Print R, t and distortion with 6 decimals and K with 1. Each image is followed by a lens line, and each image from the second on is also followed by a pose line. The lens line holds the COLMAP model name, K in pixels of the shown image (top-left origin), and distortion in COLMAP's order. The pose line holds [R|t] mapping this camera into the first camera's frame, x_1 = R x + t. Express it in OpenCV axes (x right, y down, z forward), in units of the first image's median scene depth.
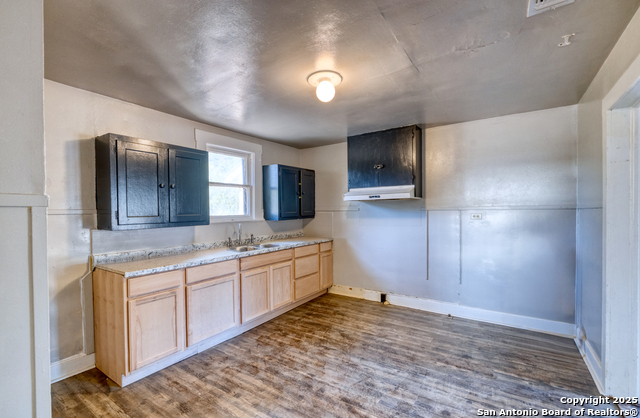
lens RADIAL K [[286.1, 0, 320.0], [0, 286.1, 209.0], [0, 0, 1]] dist [-0.001098, -0.000327]
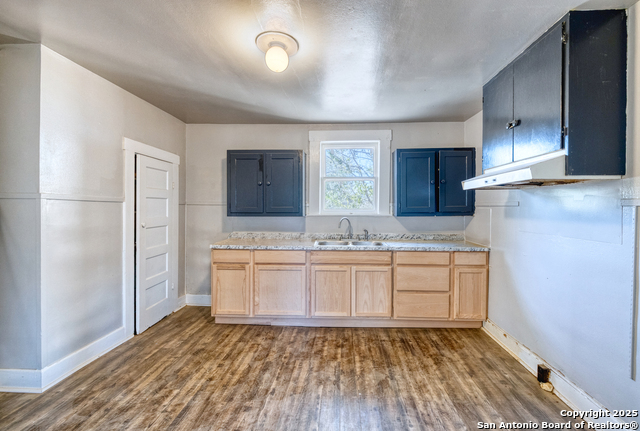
lens RADIAL K [[281.0, 0, 321.5], [0, 281.0, 208.0], [0, 0, 1]] dist [-0.001480, -0.000118]
pose [[0.521050, 0.017886, -0.853339, 0.568455], [-0.008192, 0.999839, 0.015955, 0.006060], [0.853487, -0.001322, 0.521113, 0.507376]]
